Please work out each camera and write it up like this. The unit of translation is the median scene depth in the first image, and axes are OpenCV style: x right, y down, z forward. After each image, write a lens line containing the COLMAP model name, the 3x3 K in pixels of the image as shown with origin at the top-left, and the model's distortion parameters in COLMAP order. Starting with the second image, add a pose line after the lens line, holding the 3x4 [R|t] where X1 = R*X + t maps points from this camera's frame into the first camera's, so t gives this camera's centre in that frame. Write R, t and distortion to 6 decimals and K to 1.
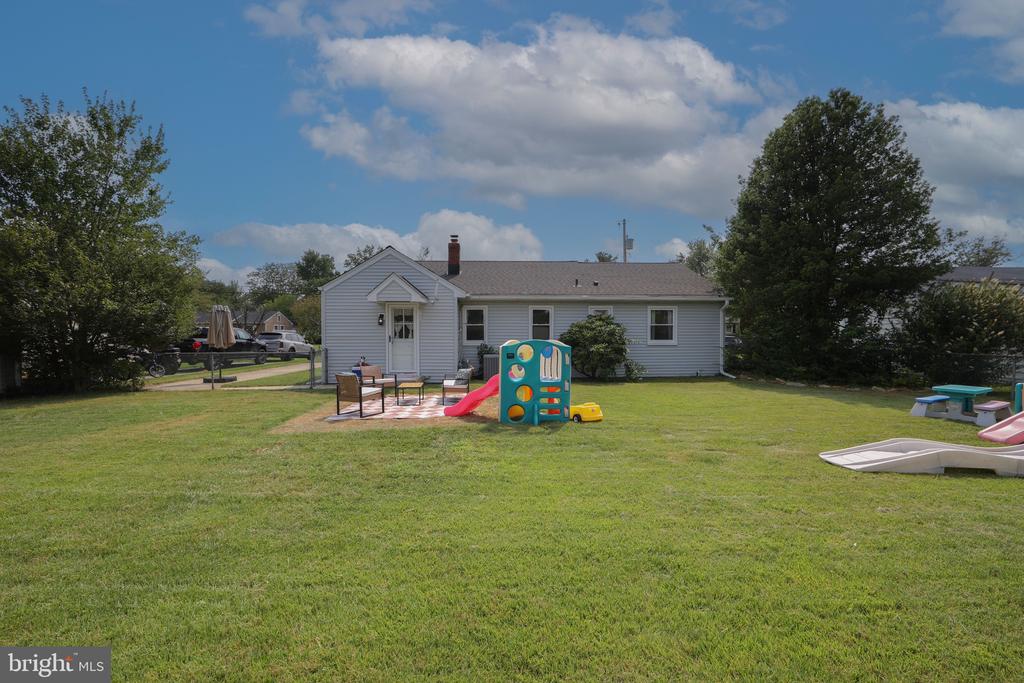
lens RADIAL K [[402.8, 0, 512.0], [0, 402.8, 341.5], [0, 0, 1]] dist [-0.020358, 0.000082]
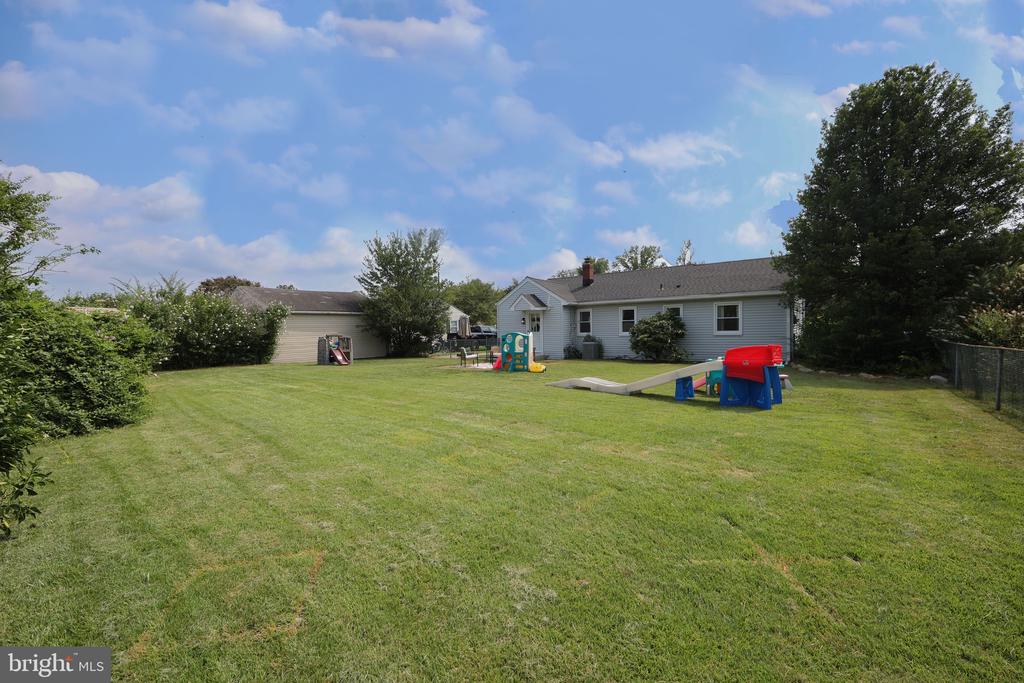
lens RADIAL K [[402.3, 0, 517.7], [0, 402.3, 339.0], [0, 0, 1]] dist [-0.002398, -0.000102]
pose [[0.769791, 0.001946, -0.638293, 0.724016], [0.004360, 0.999956, 0.008308, 0.008287], [0.638281, -0.009178, 0.769749, -0.317509]]
